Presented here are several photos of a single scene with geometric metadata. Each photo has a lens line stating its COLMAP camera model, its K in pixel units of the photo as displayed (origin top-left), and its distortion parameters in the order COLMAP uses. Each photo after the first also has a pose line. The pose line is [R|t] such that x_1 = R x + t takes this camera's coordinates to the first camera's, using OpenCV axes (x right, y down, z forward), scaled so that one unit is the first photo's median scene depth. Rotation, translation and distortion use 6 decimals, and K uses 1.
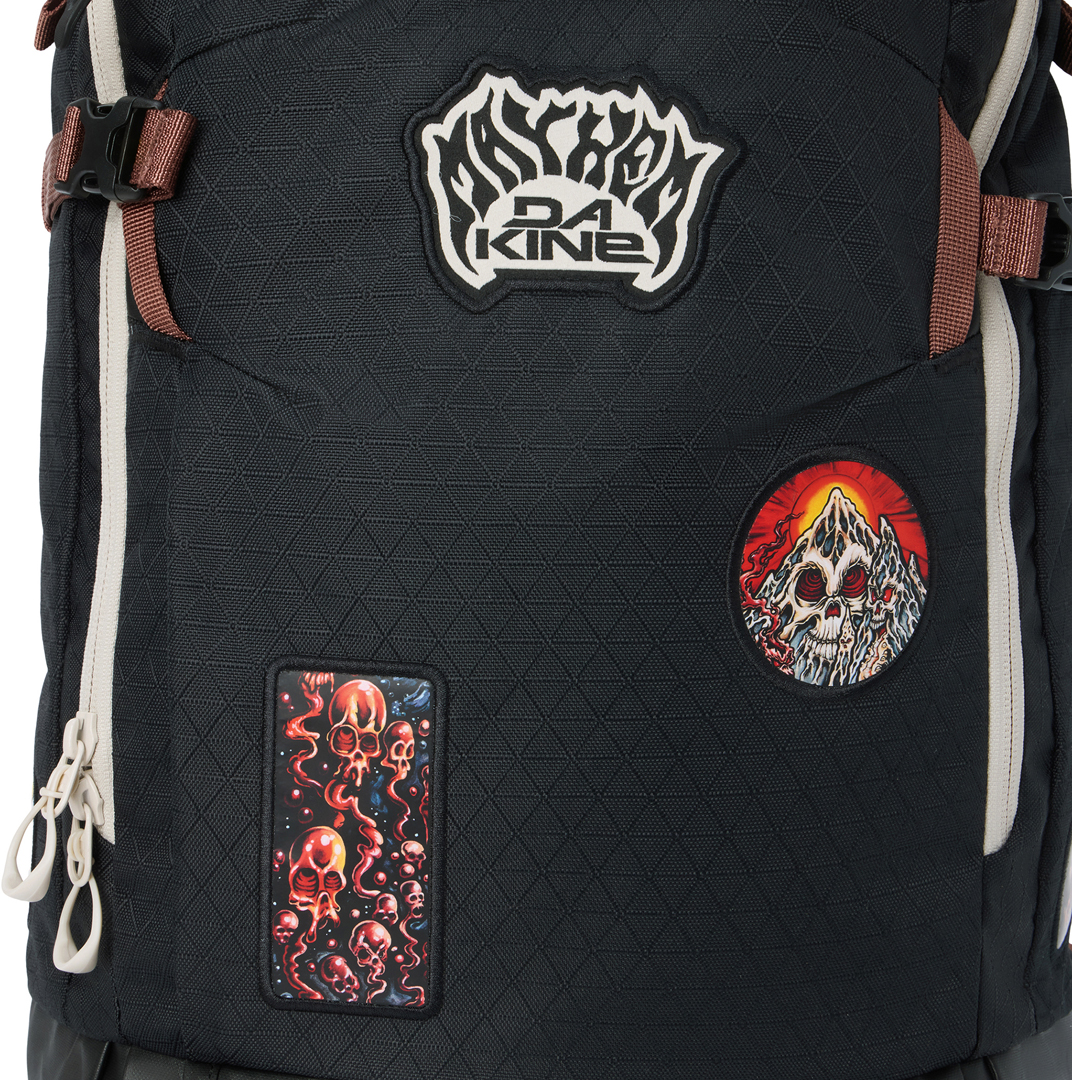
lens RADIAL K [[2044.6, 0, 541.9], [0, 2044.6, 543.5], [0, 0, 1]] dist [0.023679, 0.000000]
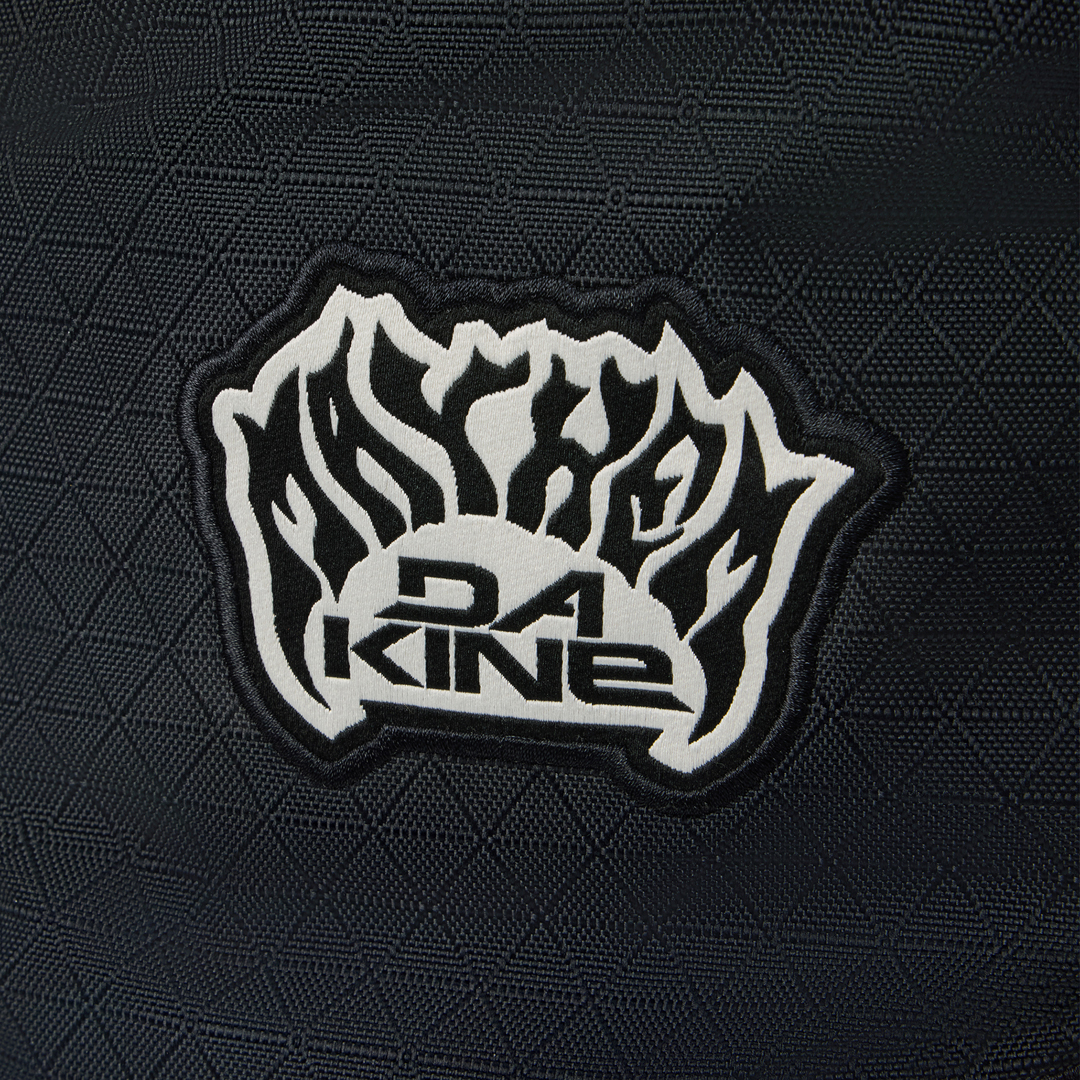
lens RADIAL K [[2044.6, 0, 531.0], [0, 2044.6, 535.4], [0, 0, 1]] dist [0.023679, 0.000000]
pose [[0.988323, 0.025735, -0.150184, 0.086507], [0.005221, 0.979337, 0.202170, -0.268658], [0.152283, -0.200593, 0.967767, 0.553976]]
